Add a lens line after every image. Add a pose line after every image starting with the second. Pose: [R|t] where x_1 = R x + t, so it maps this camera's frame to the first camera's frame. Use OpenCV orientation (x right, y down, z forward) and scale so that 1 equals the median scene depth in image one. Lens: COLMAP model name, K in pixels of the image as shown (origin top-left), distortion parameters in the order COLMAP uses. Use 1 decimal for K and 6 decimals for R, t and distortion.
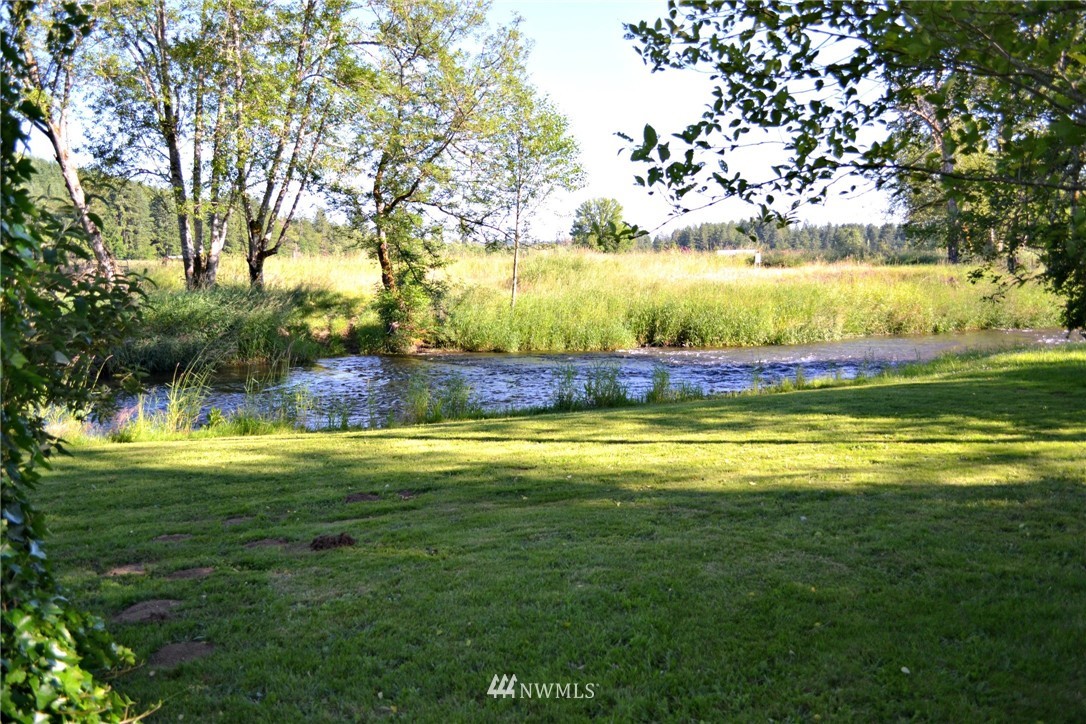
lens RADIAL K [[870.4, 0, 543.9], [0, 870.4, 363.8], [0, 0, 1]] dist [-0.082191, 0.001352]
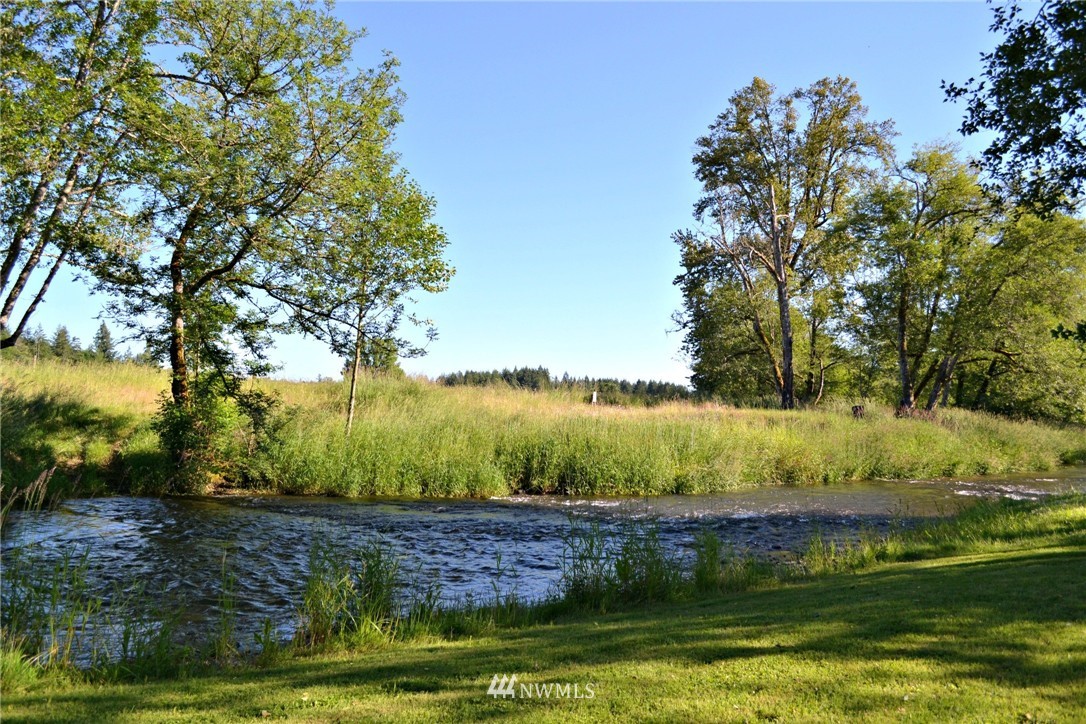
lens RADIAL K [[870.4, 0, 541.9], [0, 870.4, 359.1], [0, 0, 1]] dist [-0.082191, 0.001352]
pose [[0.962565, 0.060858, 0.264130, -0.078969], [-0.014429, 0.984591, -0.174276, -0.002933], [-0.270666, 0.163941, 0.948611, 0.242910]]
